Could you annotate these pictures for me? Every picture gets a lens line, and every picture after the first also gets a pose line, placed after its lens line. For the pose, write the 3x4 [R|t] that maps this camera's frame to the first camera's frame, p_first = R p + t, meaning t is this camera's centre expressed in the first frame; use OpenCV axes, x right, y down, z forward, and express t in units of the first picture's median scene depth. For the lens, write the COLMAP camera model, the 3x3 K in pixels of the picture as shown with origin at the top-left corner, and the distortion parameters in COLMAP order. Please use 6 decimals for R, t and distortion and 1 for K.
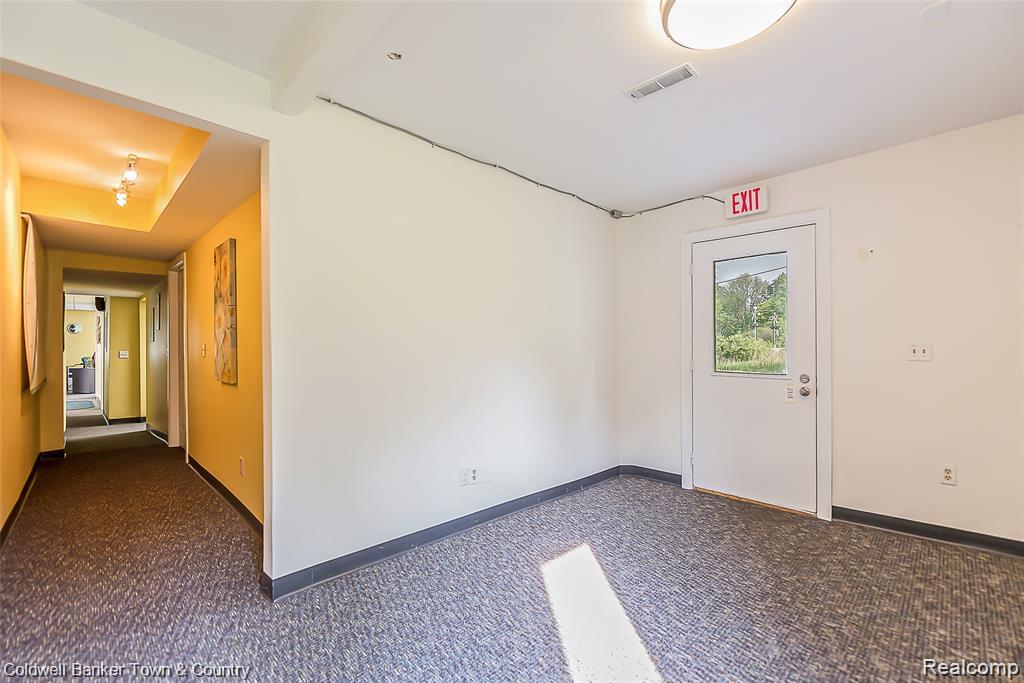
lens RADIAL K [[448.6, 0, 512.0], [0, 448.6, 341.5], [0, 0, 1]] dist [-0.001037, -0.000234]
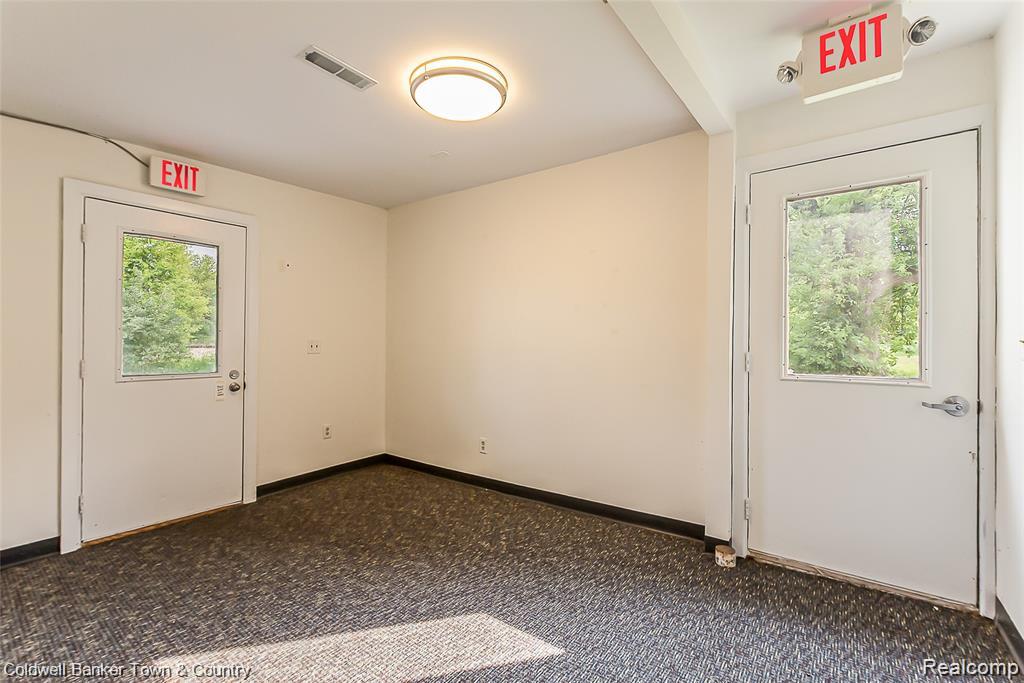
lens RADIAL K [[448.6, 0, 512.0], [0, 448.6, 341.5], [0, 0, 1]] dist [-0.001037, -0.000234]
pose [[-0.139320, -0.000097, 0.990247, -0.457295], [-0.009008, 0.999959, -0.001169, 0.002745], [-0.990206, -0.009083, -0.139315, 0.518306]]
